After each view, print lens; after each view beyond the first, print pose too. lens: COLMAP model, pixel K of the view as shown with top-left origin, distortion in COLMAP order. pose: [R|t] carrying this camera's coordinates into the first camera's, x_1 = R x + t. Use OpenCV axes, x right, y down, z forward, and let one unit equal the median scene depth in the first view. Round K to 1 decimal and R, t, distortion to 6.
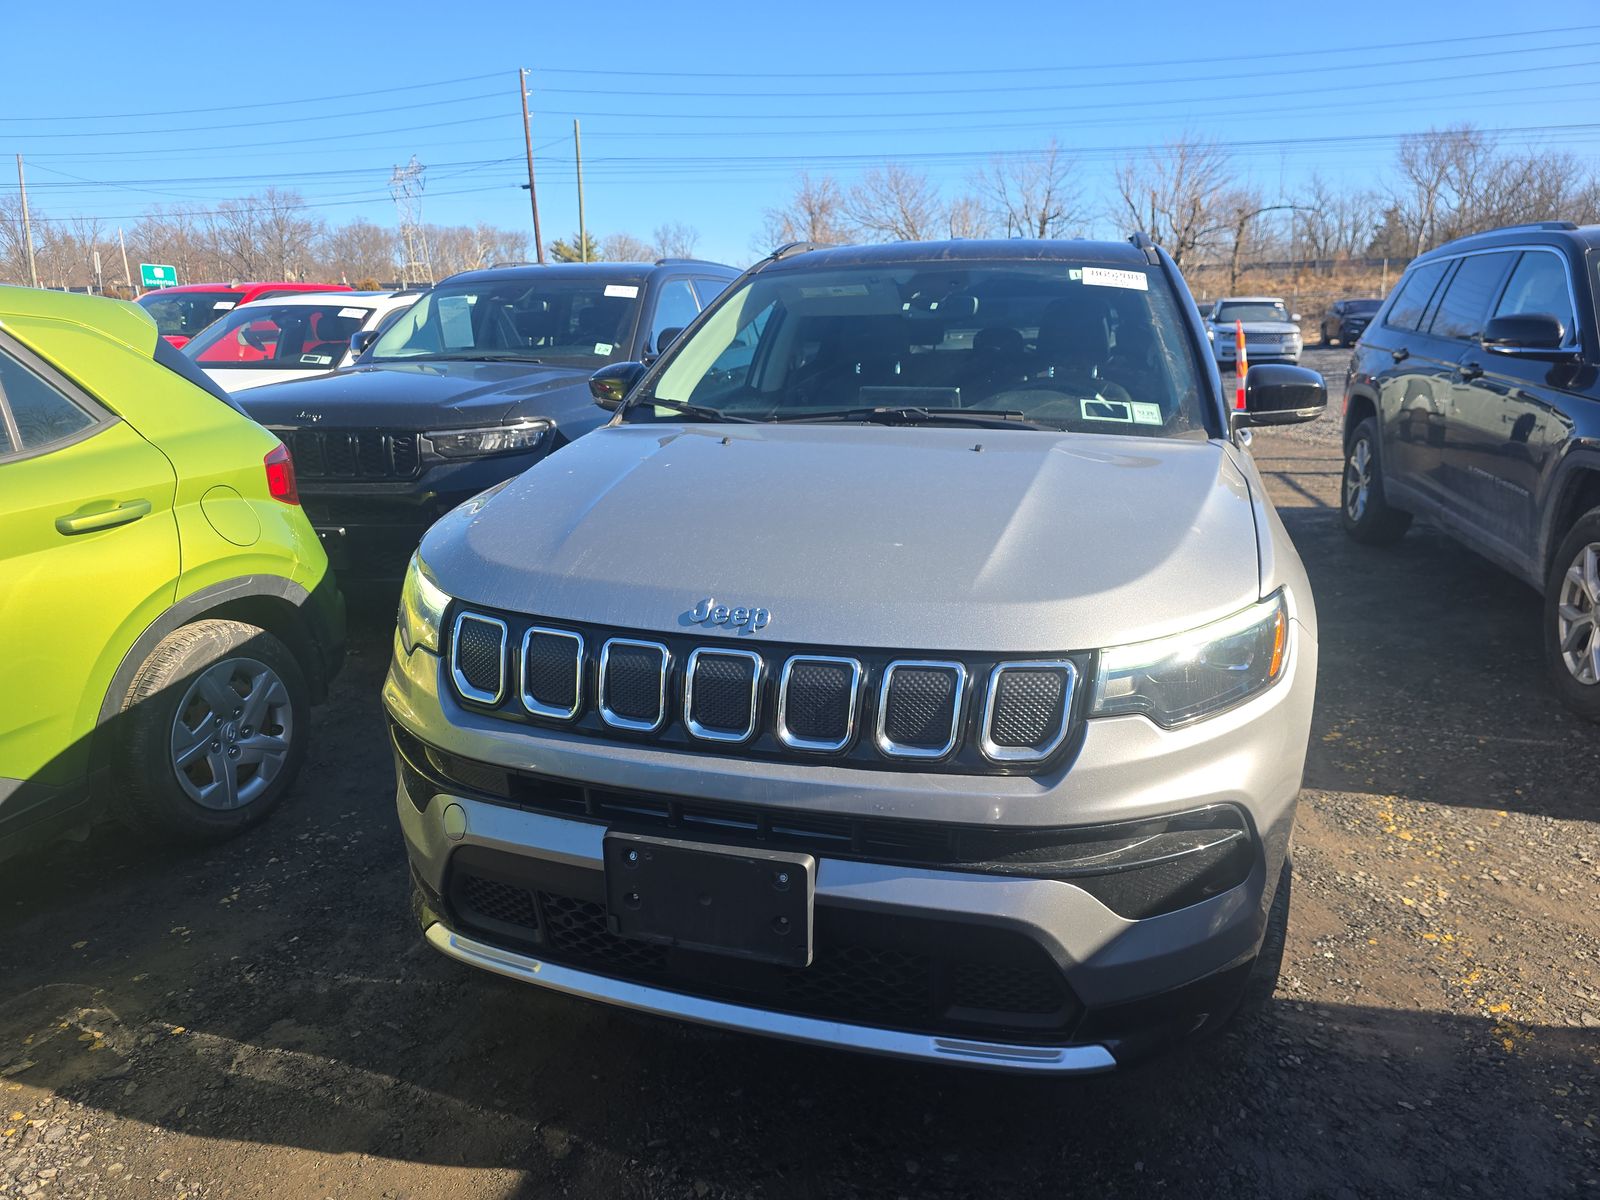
lens RADIAL K [[1079.0, 0, 770.8], [0, 1079.0, 601.2], [0, 0, 1]] dist [0.043824, -0.038713]
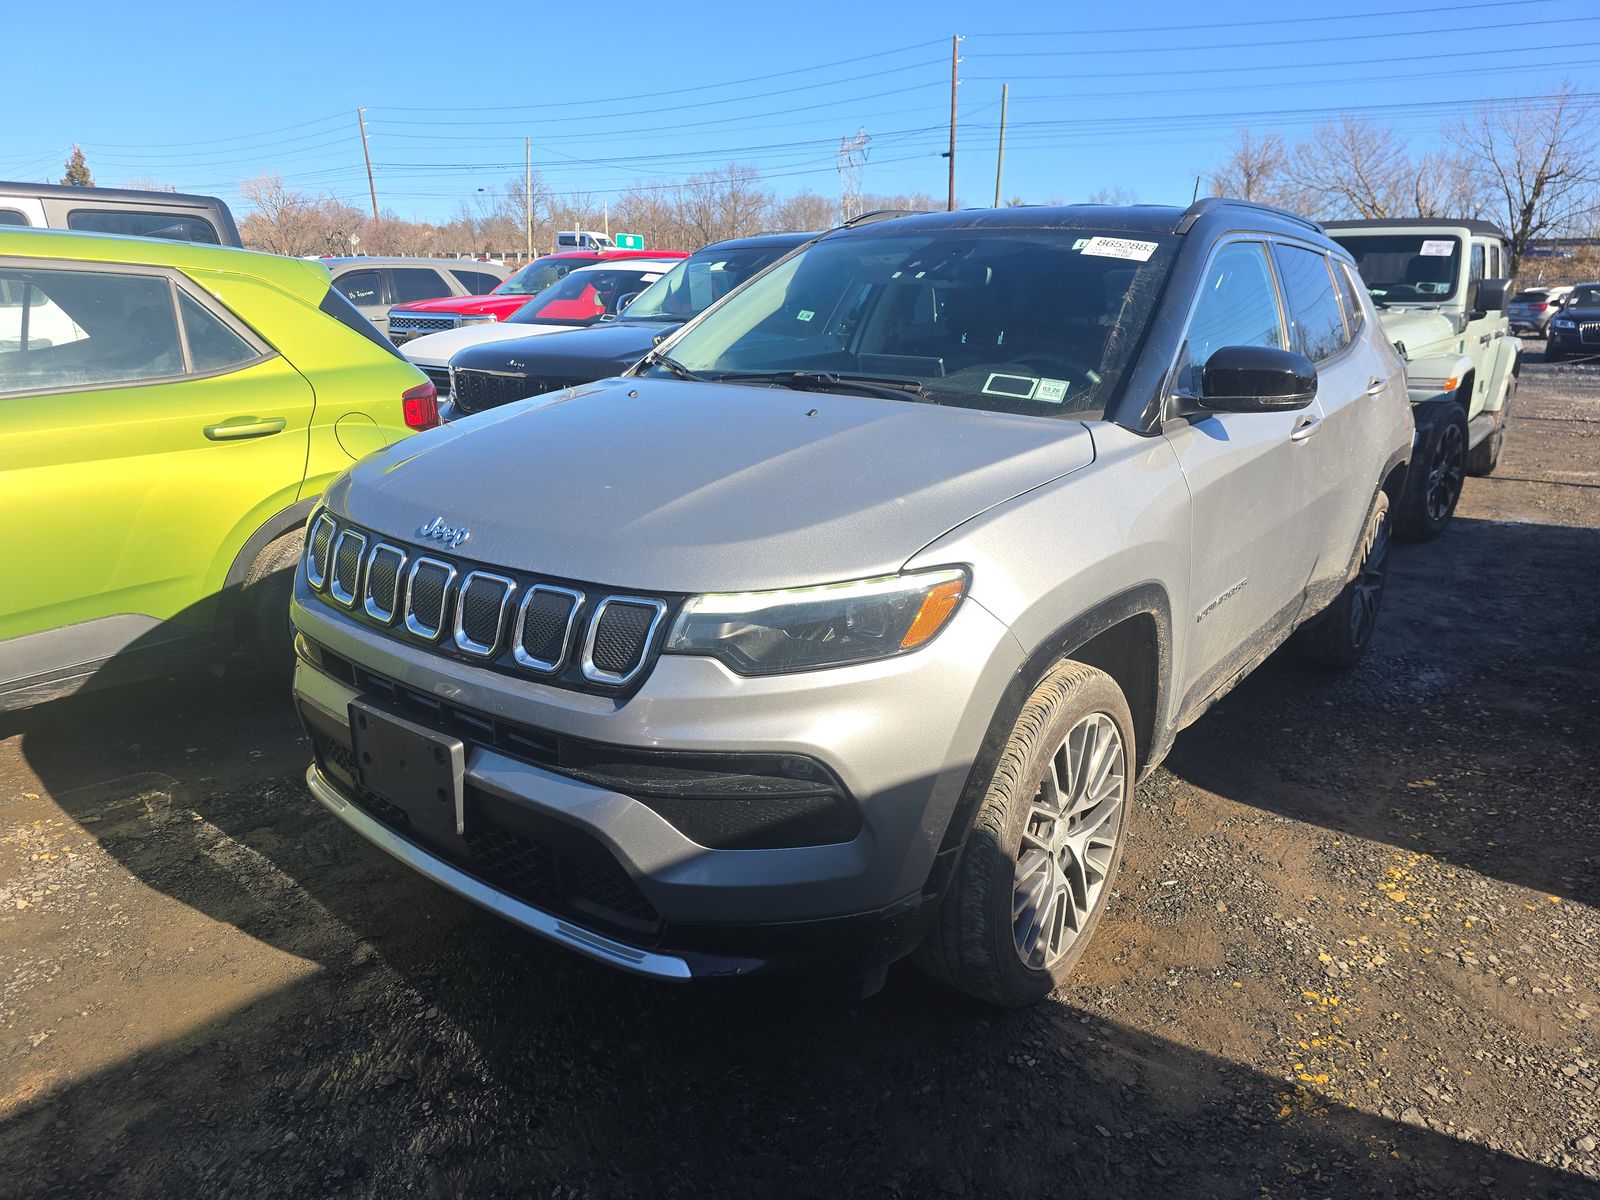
lens RADIAL K [[1079.0, 0, 770.8], [0, 1079.0, 601.2], [0, 0, 1]] dist [0.043824, -0.038713]
pose [[0.929925, 0.120776, -0.347350, 0.418257], [-0.111588, 0.992670, 0.046413, -0.003938], [0.350410, -0.004401, 0.936586, 0.010325]]
